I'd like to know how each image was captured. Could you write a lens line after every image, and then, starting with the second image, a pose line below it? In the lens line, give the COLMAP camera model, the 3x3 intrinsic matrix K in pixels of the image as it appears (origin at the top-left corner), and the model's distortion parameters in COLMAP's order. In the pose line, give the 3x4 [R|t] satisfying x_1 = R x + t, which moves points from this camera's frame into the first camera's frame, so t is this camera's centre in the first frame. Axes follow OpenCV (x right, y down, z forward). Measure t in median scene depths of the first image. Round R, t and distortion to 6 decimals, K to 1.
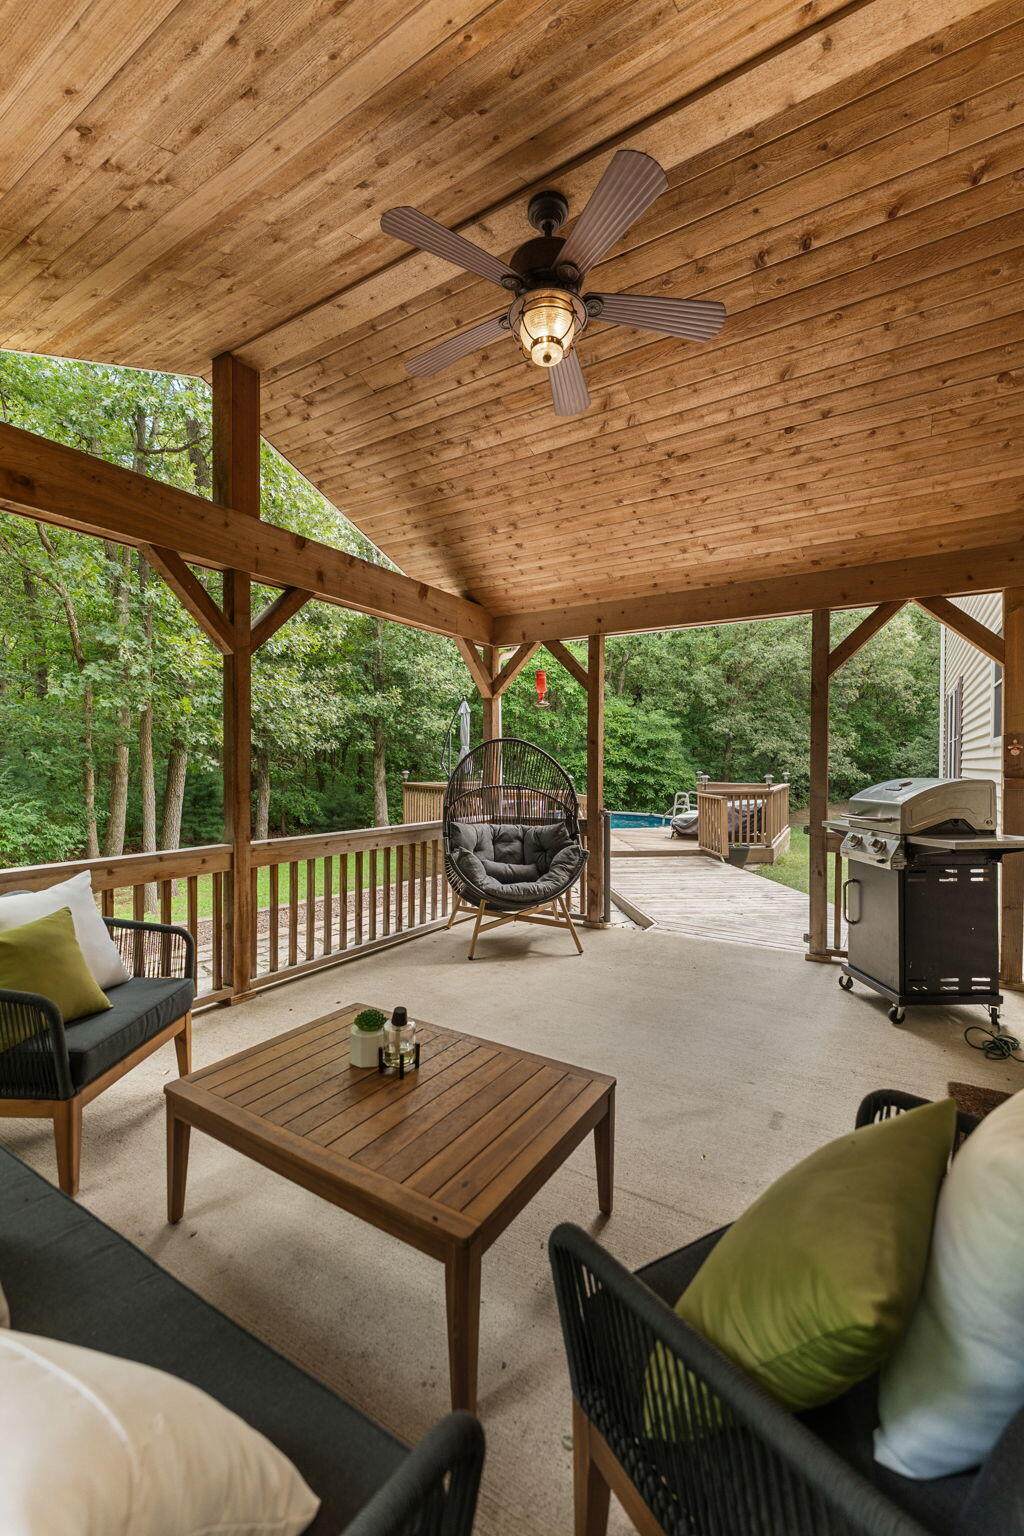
lens RADIAL K [[641.1, 0, 511.7], [0, 641.1, 771.2], [0, 0, 1]] dist [-0.002462, 0.000950]
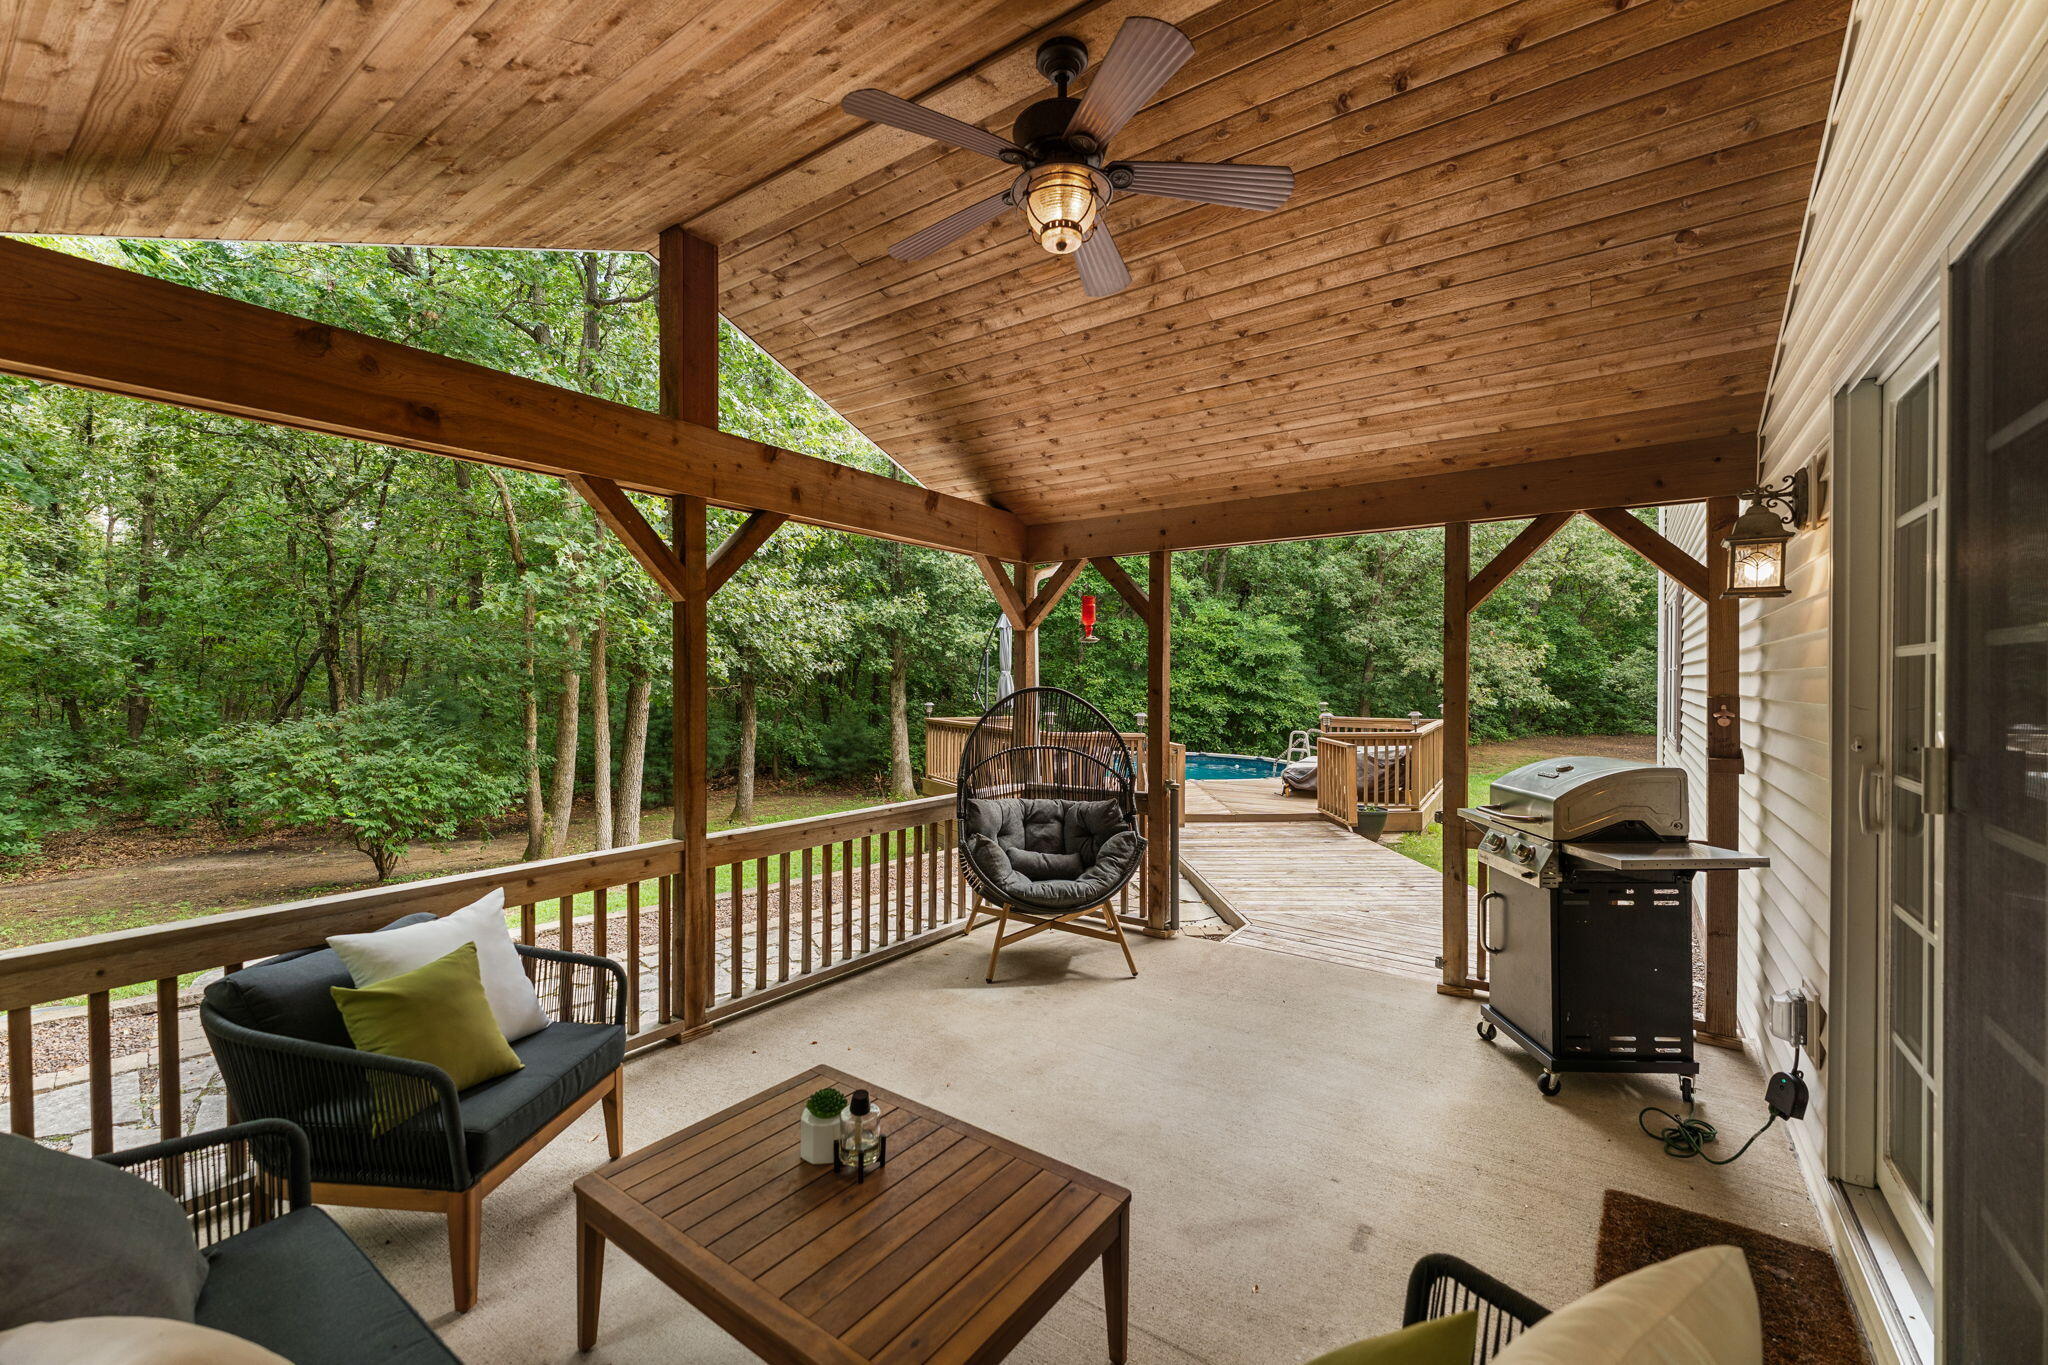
lens RADIAL K [[854.8, 0, 1022.7], [0, 854.8, 680.9], [0, 0, 1]] dist [-0.002462, 0.000950]
pose [[0.997726, -0.001237, -0.067383, 0.057546], [0.000819, 0.999980, -0.006234, -0.078362], [0.067390, 0.006165, 0.997708, -0.030895]]
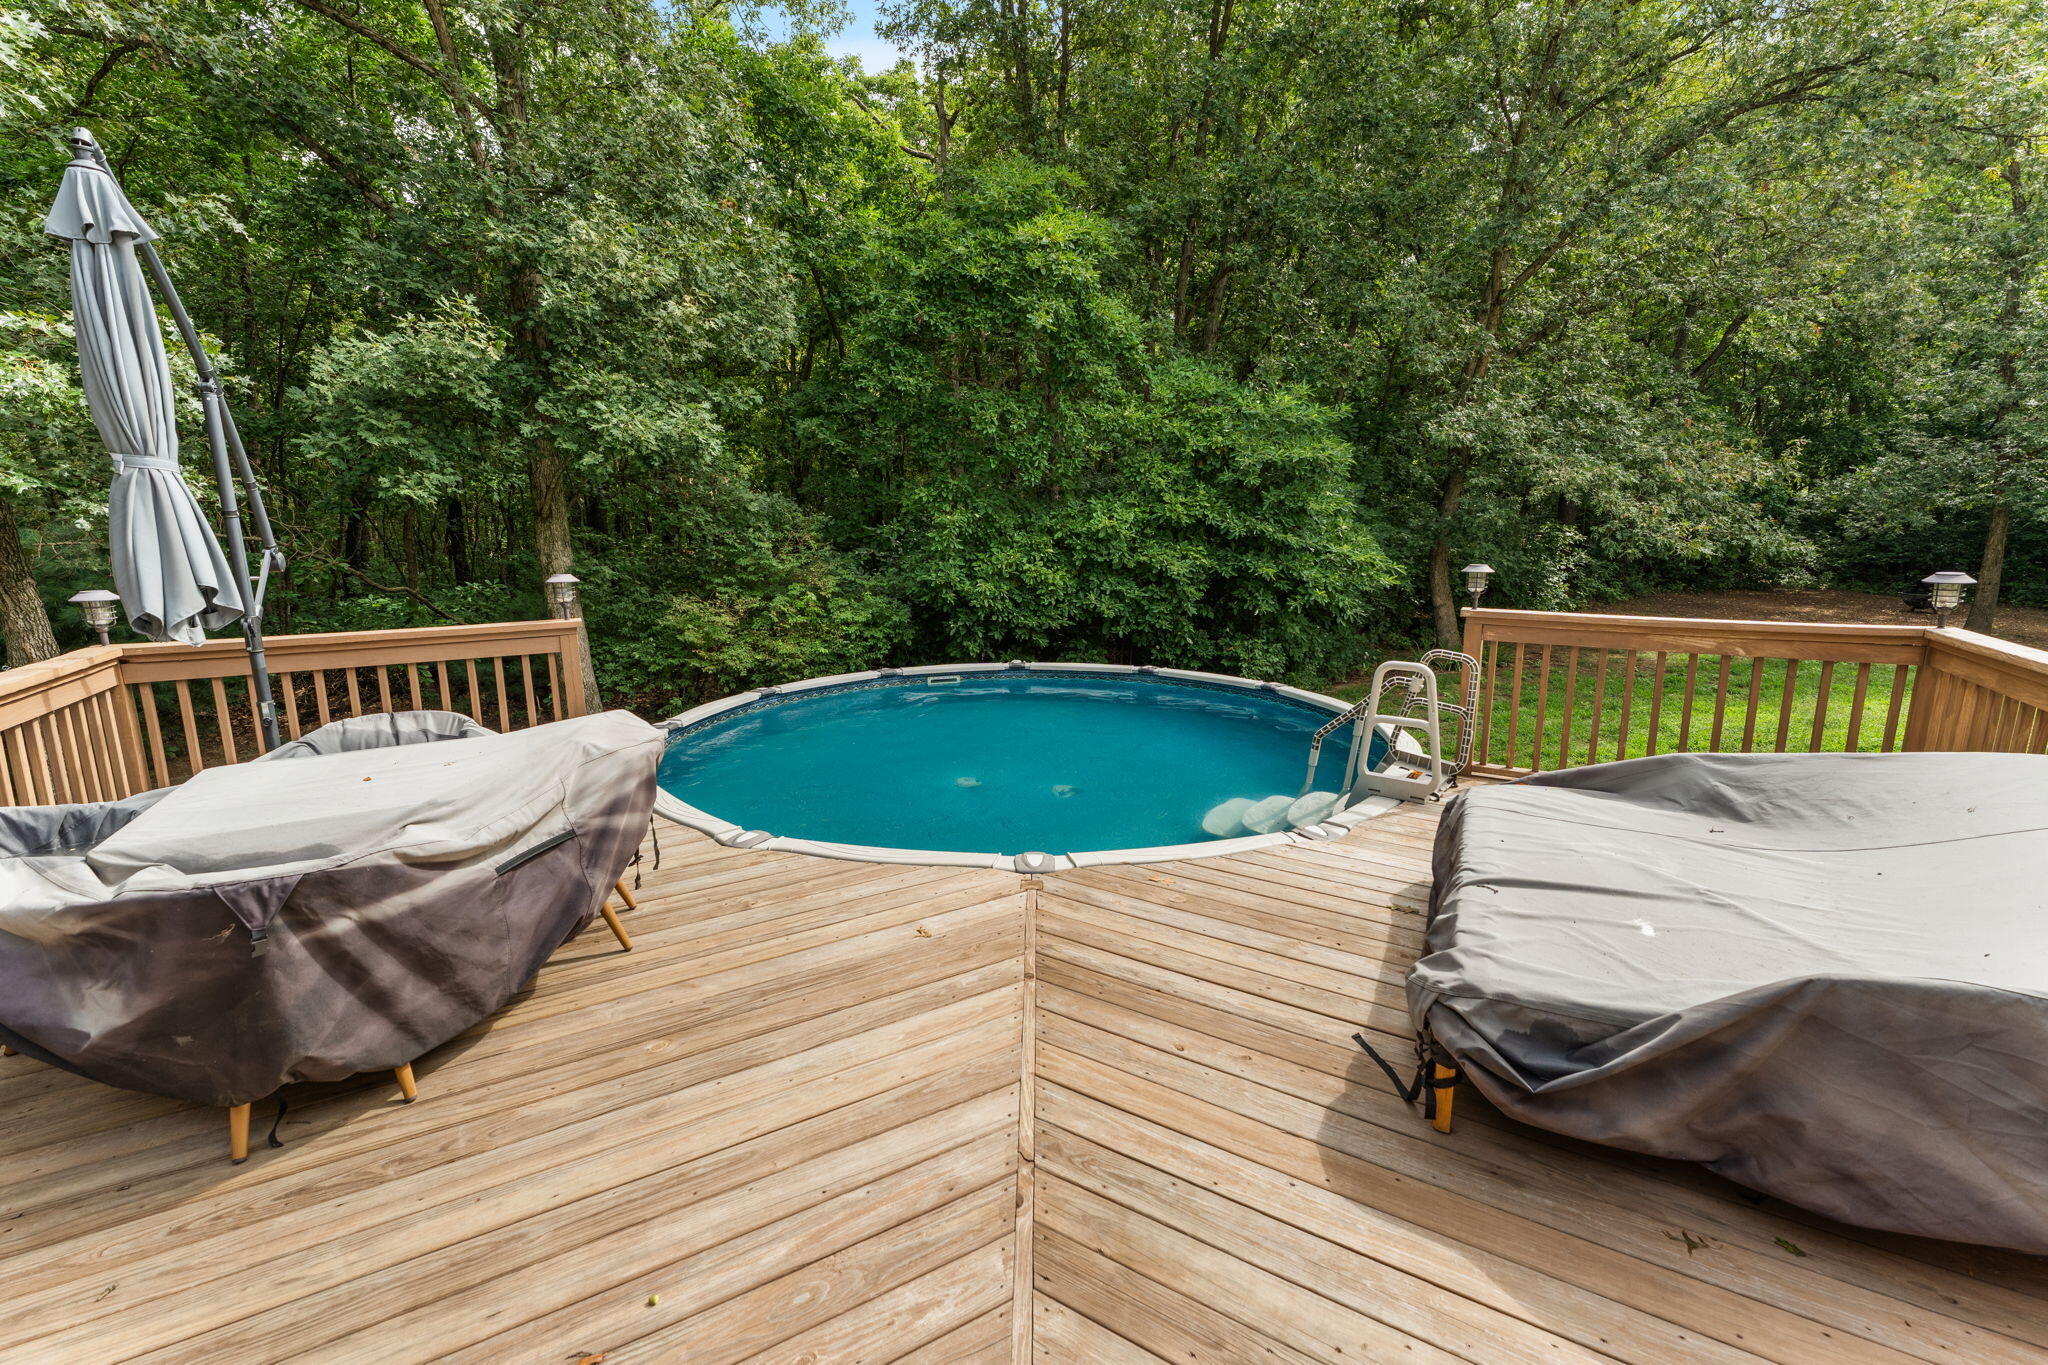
lens RADIAL K [[854.8, 0, 1031.2], [0, 854.8, 688.7], [0, 0, 1]] dist [-0.002462, 0.000950]
pose [[0.997884, -0.001218, -0.065005, 0.623660], [0.012991, 0.983398, 0.180995, -0.062236], [0.063705, -0.181456, 0.981333, 2.716379]]
